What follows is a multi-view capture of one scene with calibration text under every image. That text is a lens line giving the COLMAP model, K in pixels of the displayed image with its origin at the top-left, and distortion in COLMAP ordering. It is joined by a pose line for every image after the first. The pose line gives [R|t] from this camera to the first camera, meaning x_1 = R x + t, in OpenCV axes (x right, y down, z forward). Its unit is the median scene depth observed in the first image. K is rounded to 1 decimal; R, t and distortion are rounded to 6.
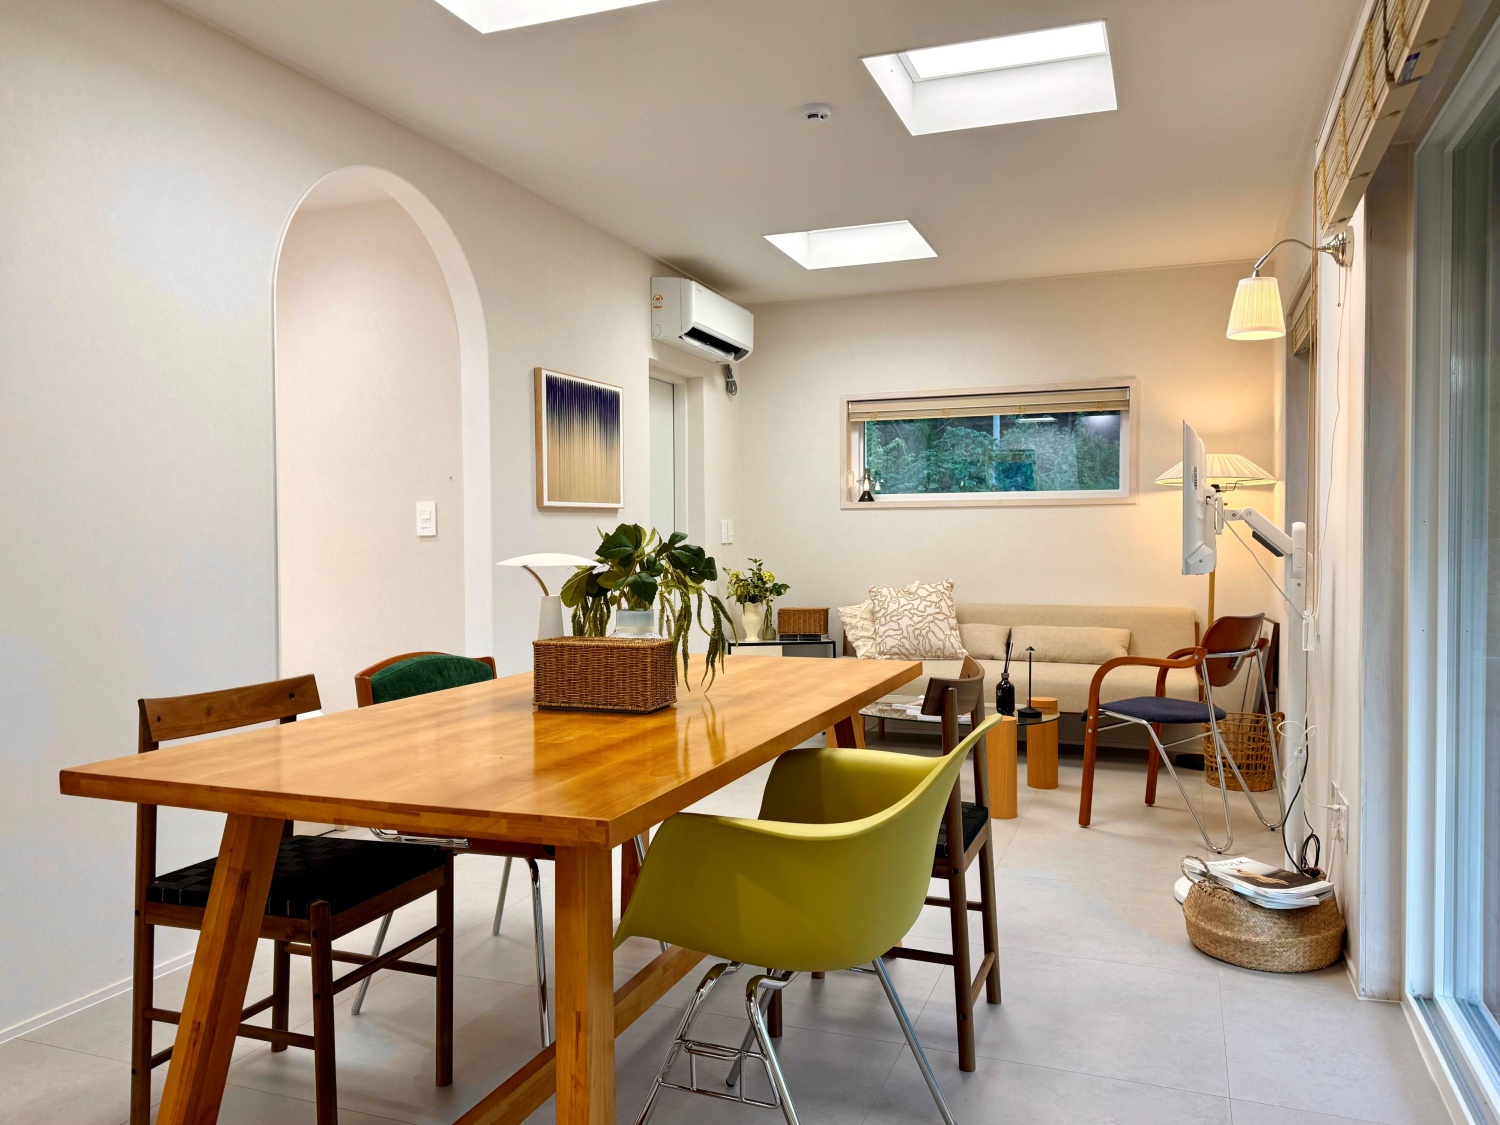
lens RADIAL K [[1128.8, 0, 751.5], [0, 1128.8, 569.6], [0, 0, 1]] dist [0.067880, -0.004836]
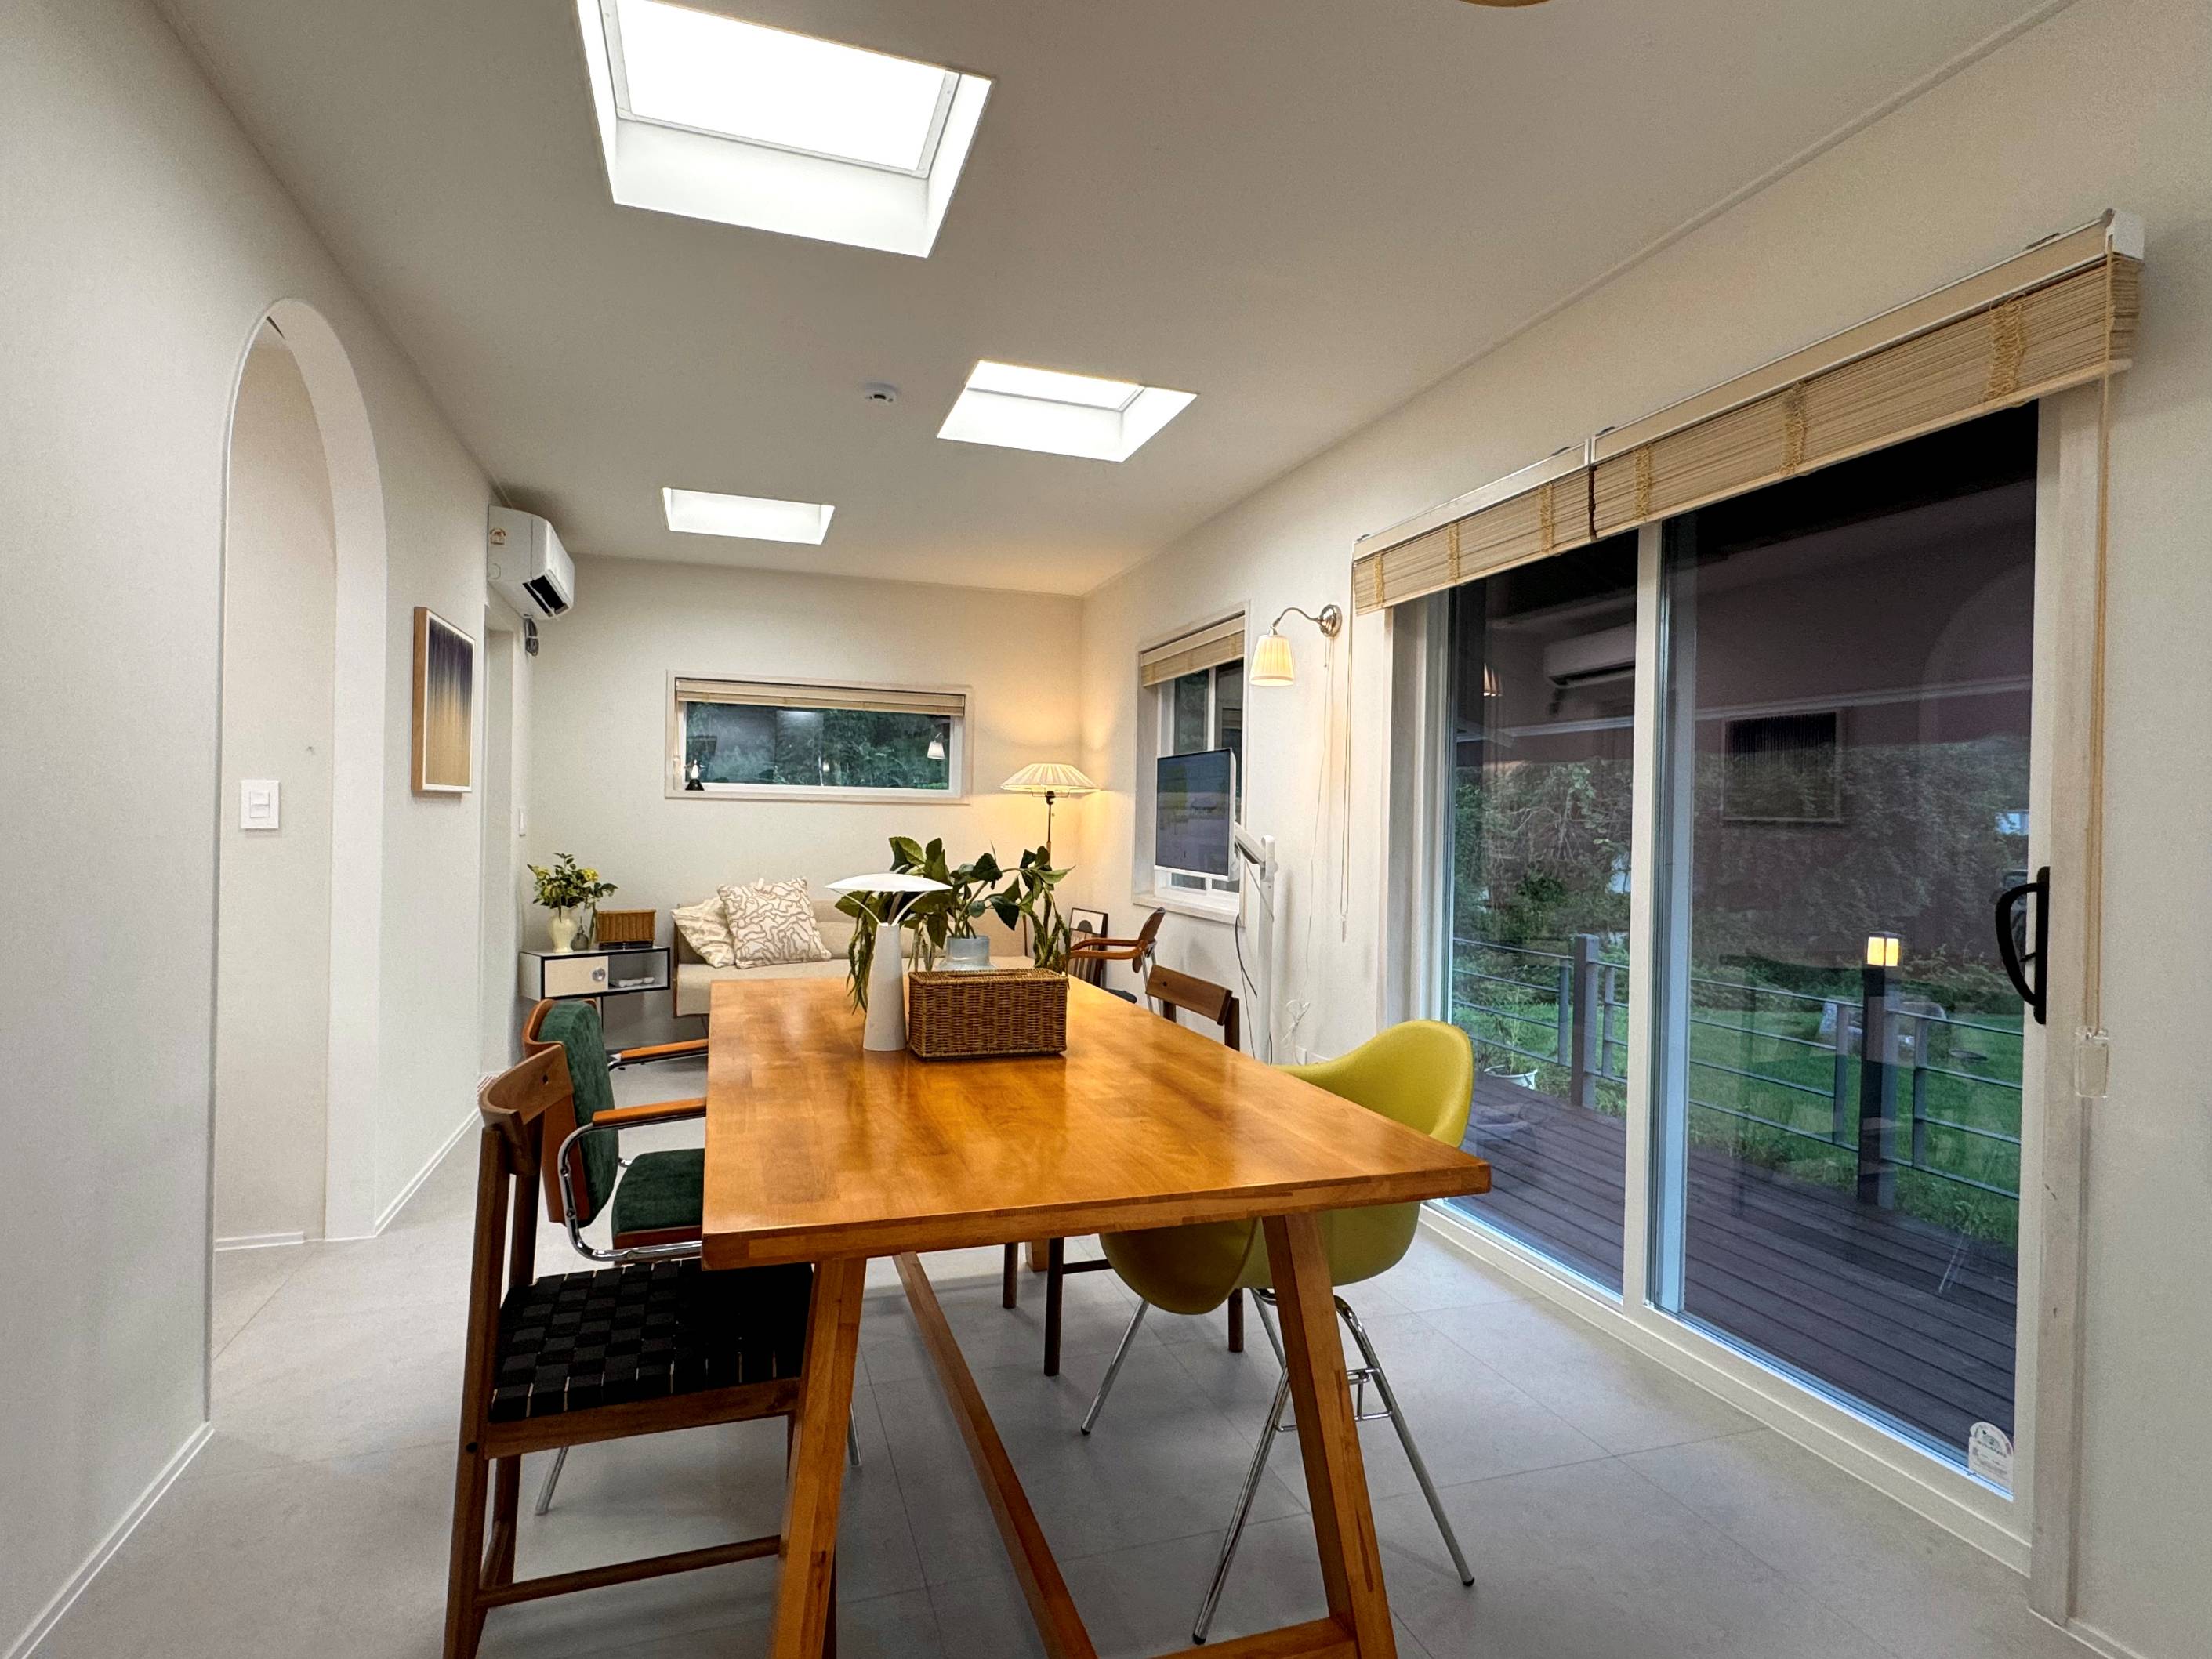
lens RADIAL K [[1131.3, 0, 1114.3], [0, 1131.3, 823.6], [0, 0, 1]] dist [-0.000260, 0.002103]
pose [[0.765211, 0.019594, 0.643481, -0.241484], [-0.003885, 0.999659, -0.025820, -0.012810], [-0.643768, 0.017258, 0.765026, 0.101203]]
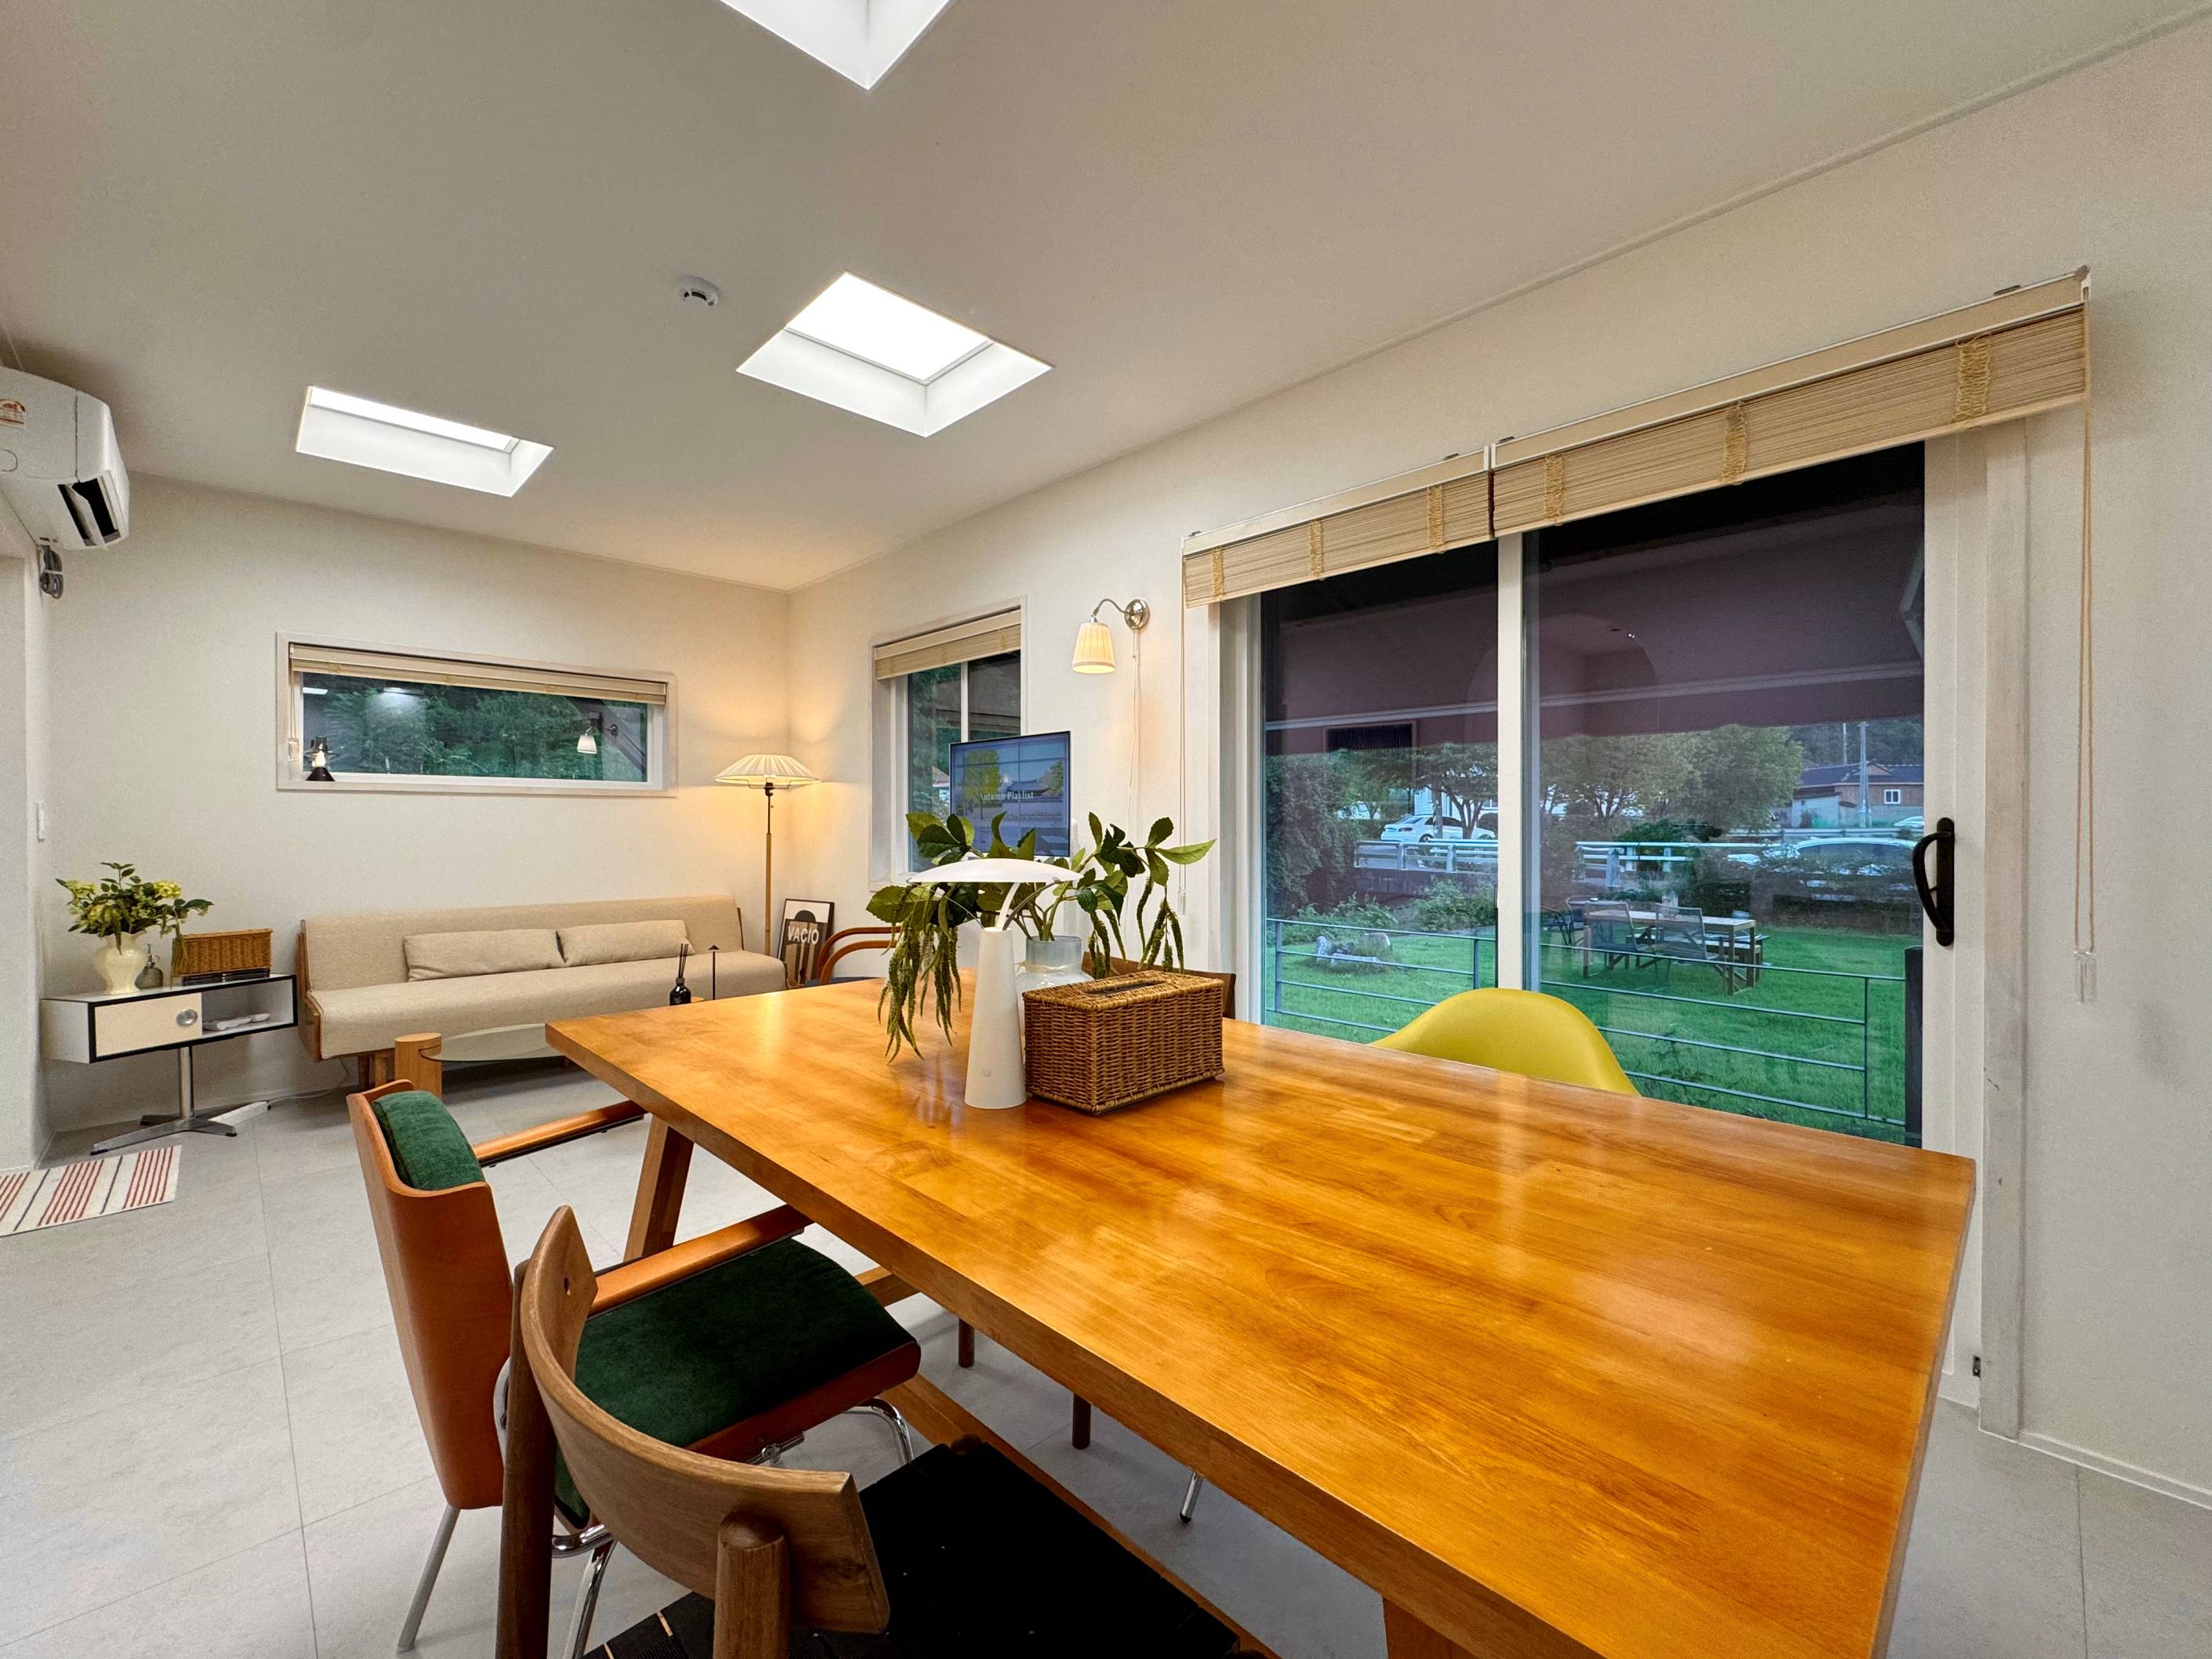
lens RADIAL K [[909.6, 0, 1106.3], [0, 909.6, 824.9], [0, 0, 1]] dist [-0.000131, -0.000201]
pose [[0.421370, 0.003912, 0.906881, -0.242304], [0.024922, 0.999563, -0.015892, -0.009856], [-0.906546, 0.029298, 0.421088, 0.303011]]
